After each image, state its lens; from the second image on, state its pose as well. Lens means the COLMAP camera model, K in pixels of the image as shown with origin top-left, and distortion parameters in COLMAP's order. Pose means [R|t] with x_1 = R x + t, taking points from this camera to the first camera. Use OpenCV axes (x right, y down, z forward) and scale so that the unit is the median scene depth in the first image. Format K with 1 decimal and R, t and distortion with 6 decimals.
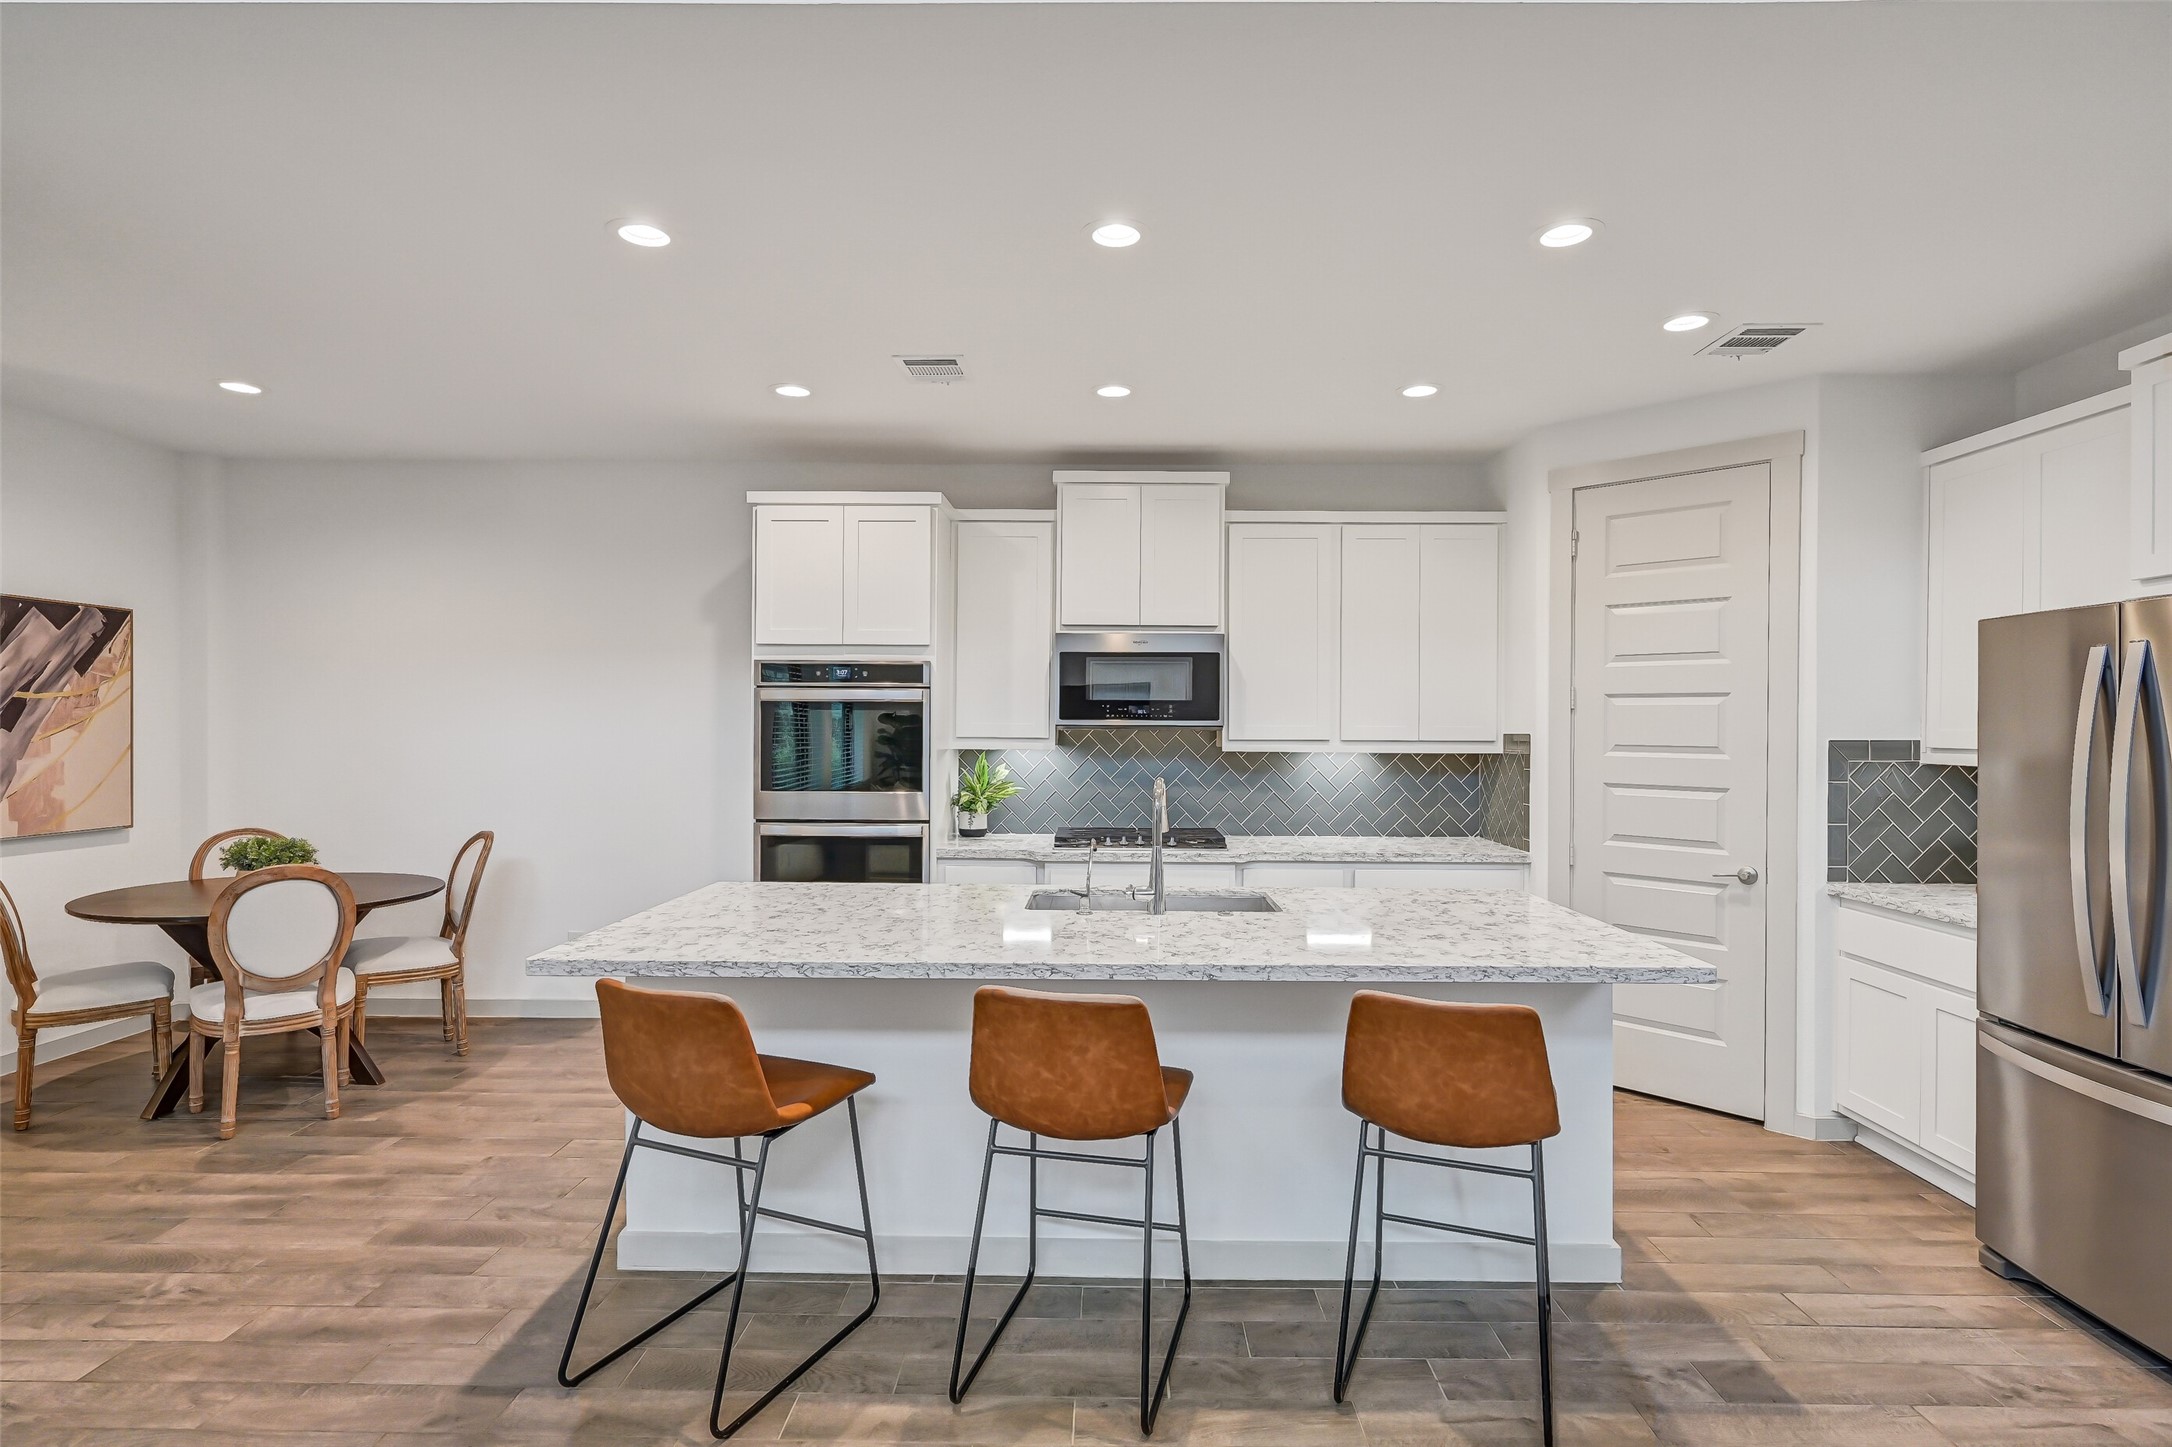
lens RADIAL K [[1079.4, 0, 1102.4], [0, 1079.4, 732.5], [0, 0, 1]] dist [-0.000796, -0.001014]
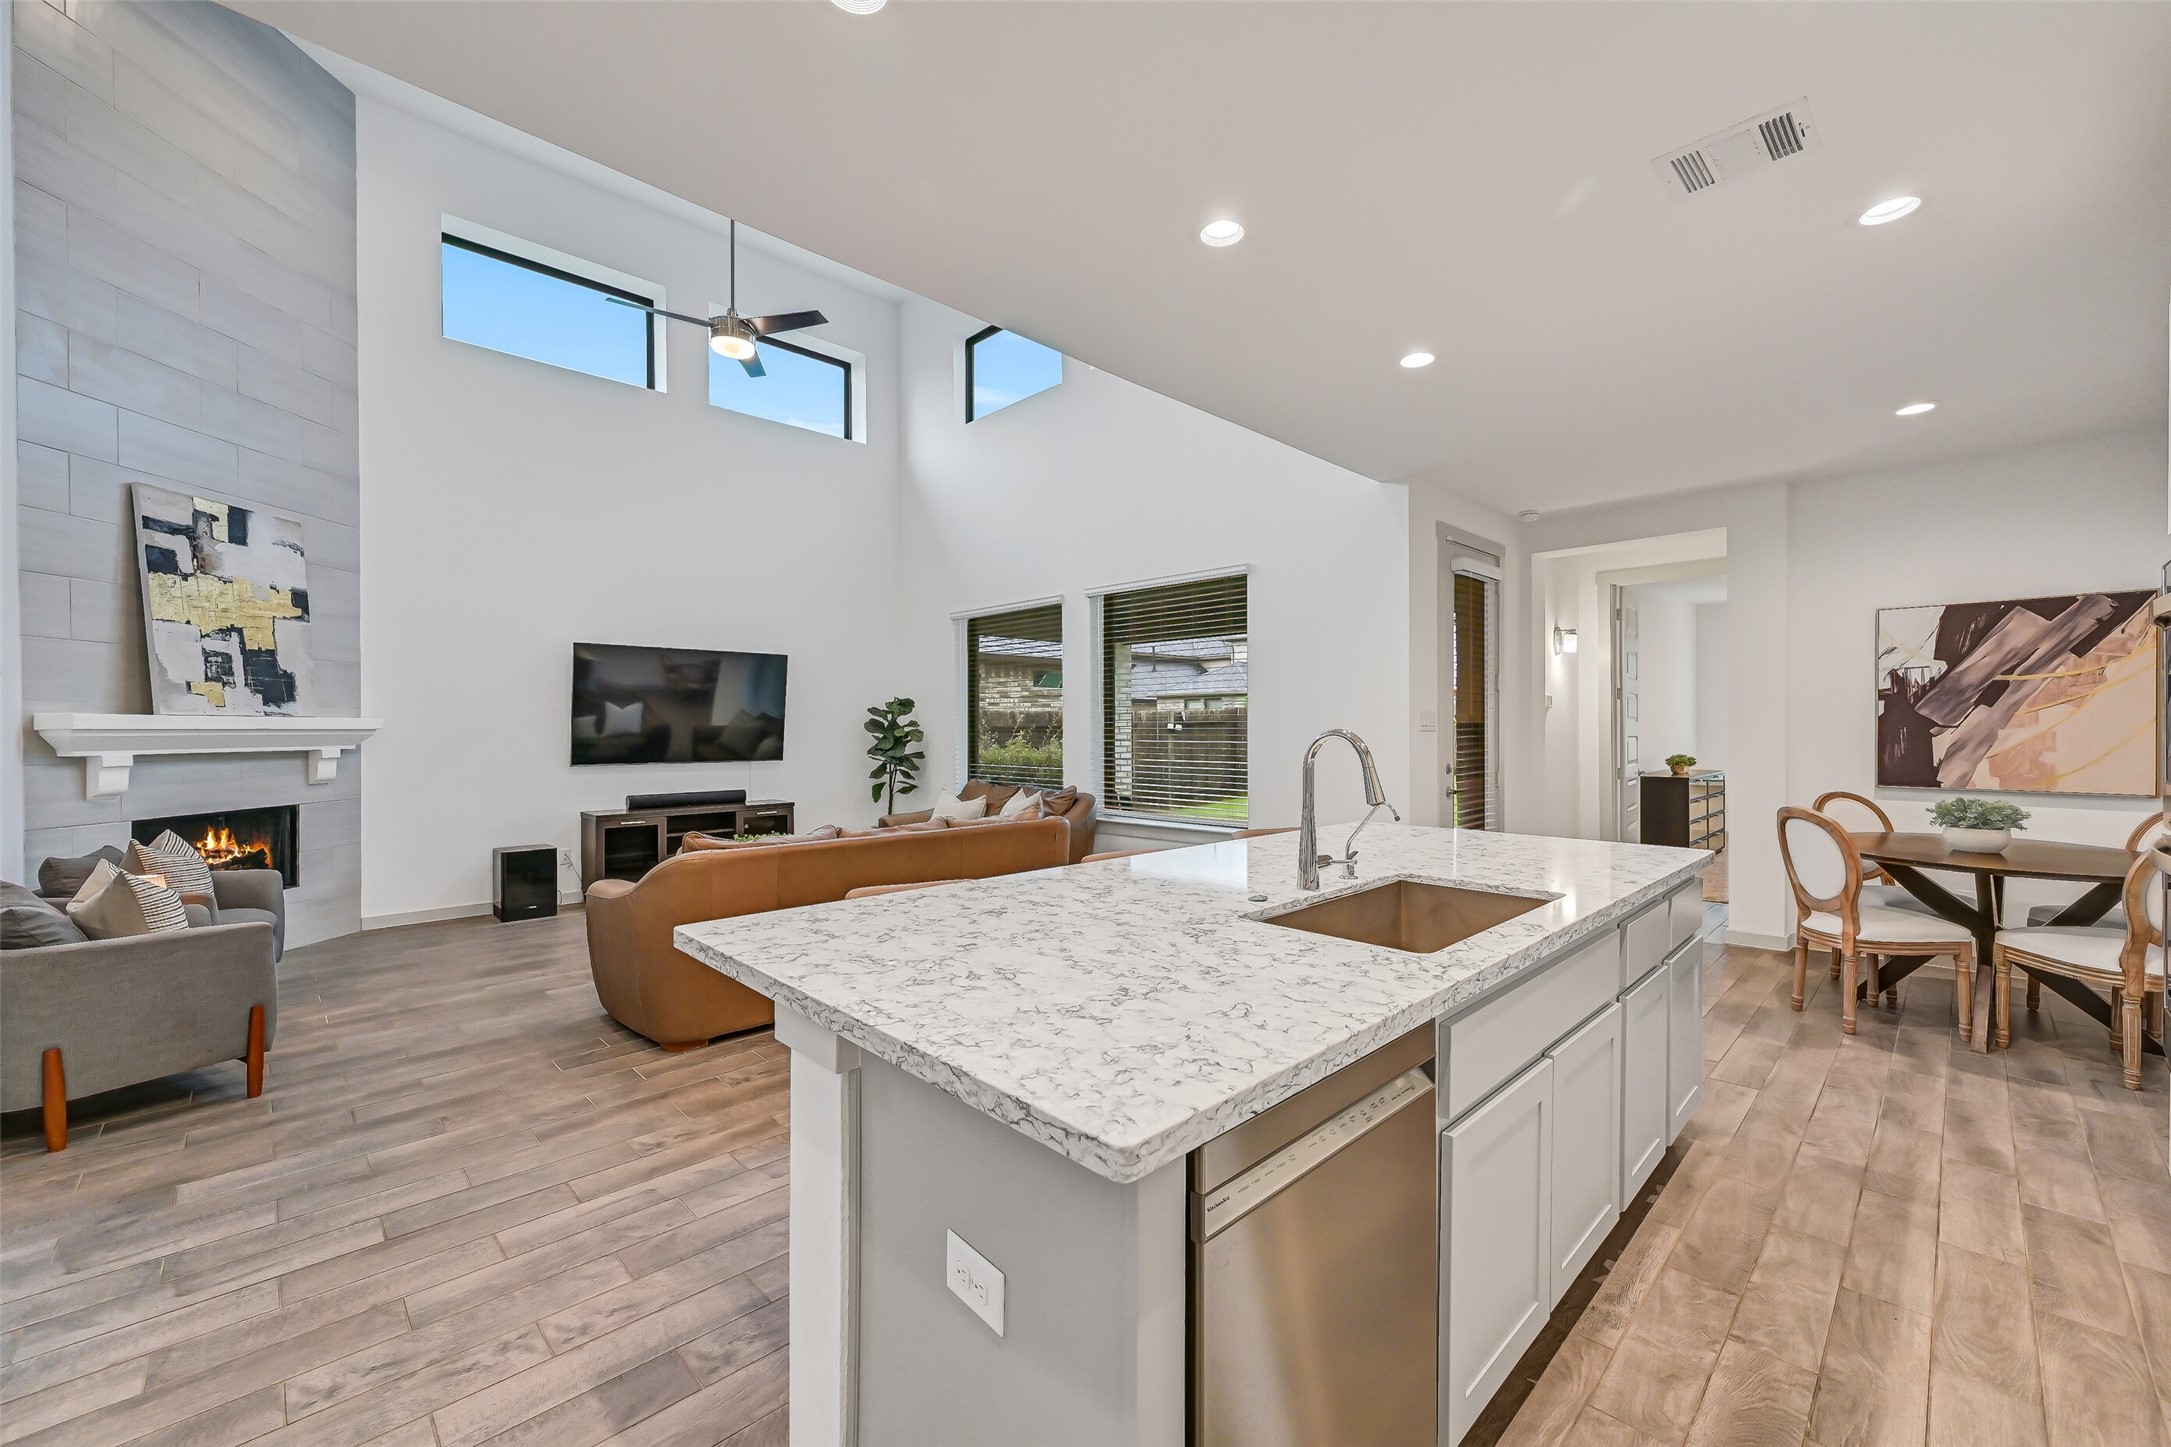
lens RADIAL K [[864.0, 0, 1097.6], [0, 864.0, 719.0], [0, 0, 1]] dist [0.000986, 0.000076]
pose [[-0.705188, -0.010912, -0.708936, 0.456780], [-0.010341, 0.999933, -0.005105, 0.029246], [0.708945, 0.003731, -0.705254, 0.954106]]
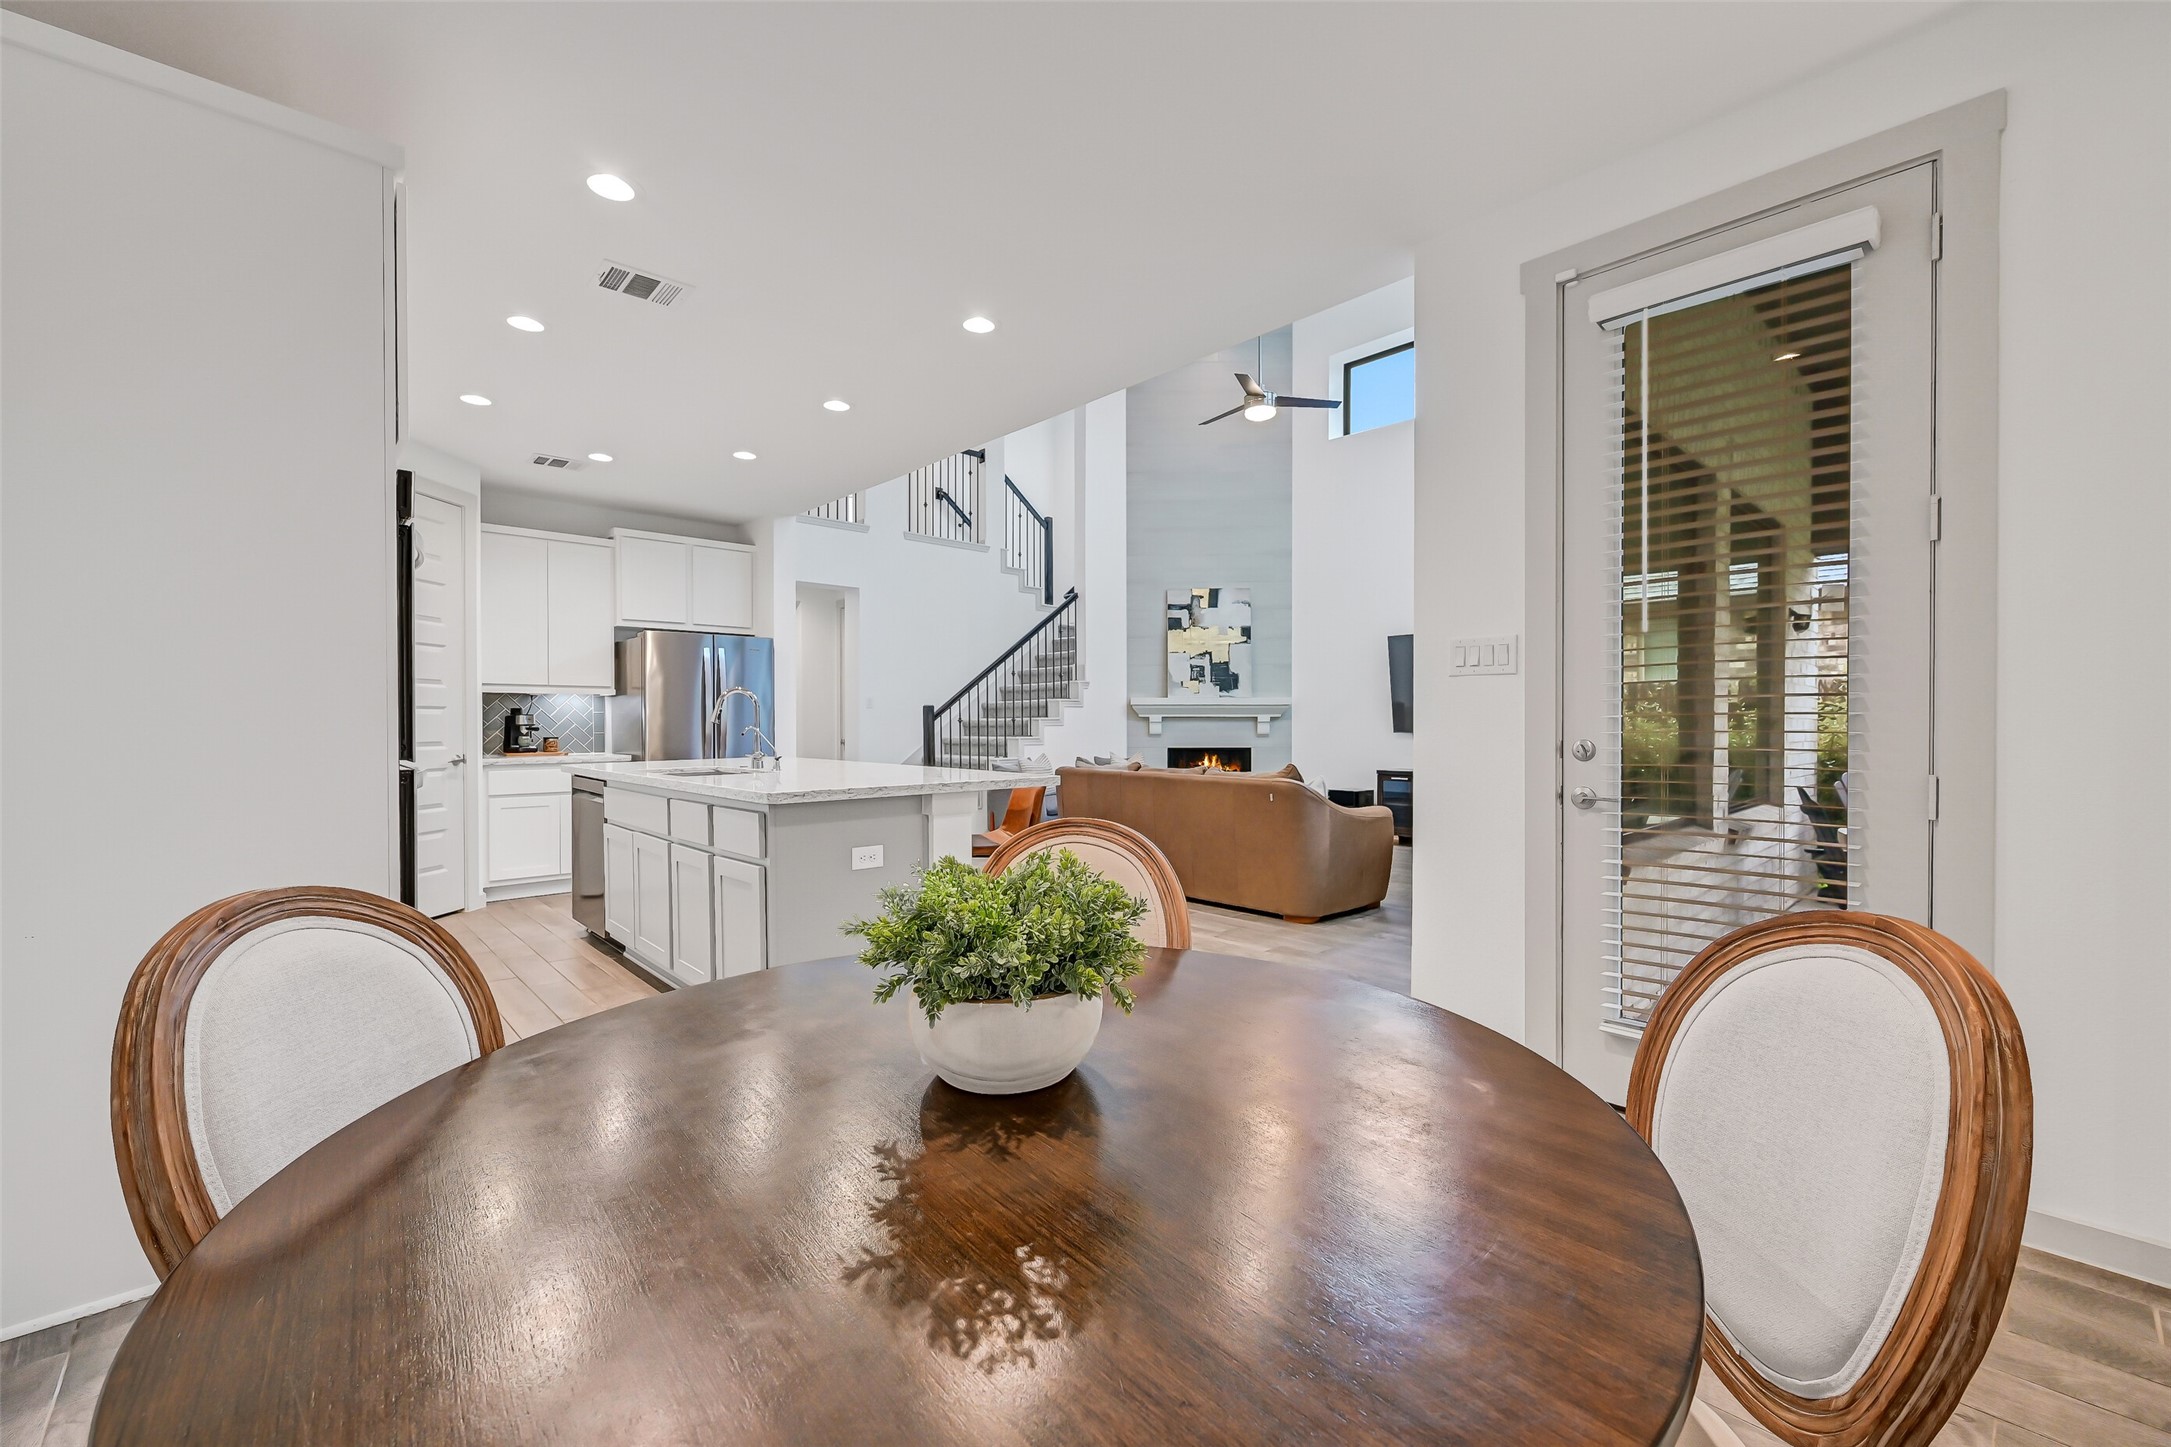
lens RADIAL K [[876.9, 0, 1086.3], [0, 876.9, 716.4], [0, 0, 1]] dist [-0.004022, -0.000133]
pose [[-0.689173, -0.000393, 0.724597, -0.901190], [0.007656, 0.999940, 0.007824, 0.057758], [-0.724557, 0.010940, -0.689128, 1.098175]]
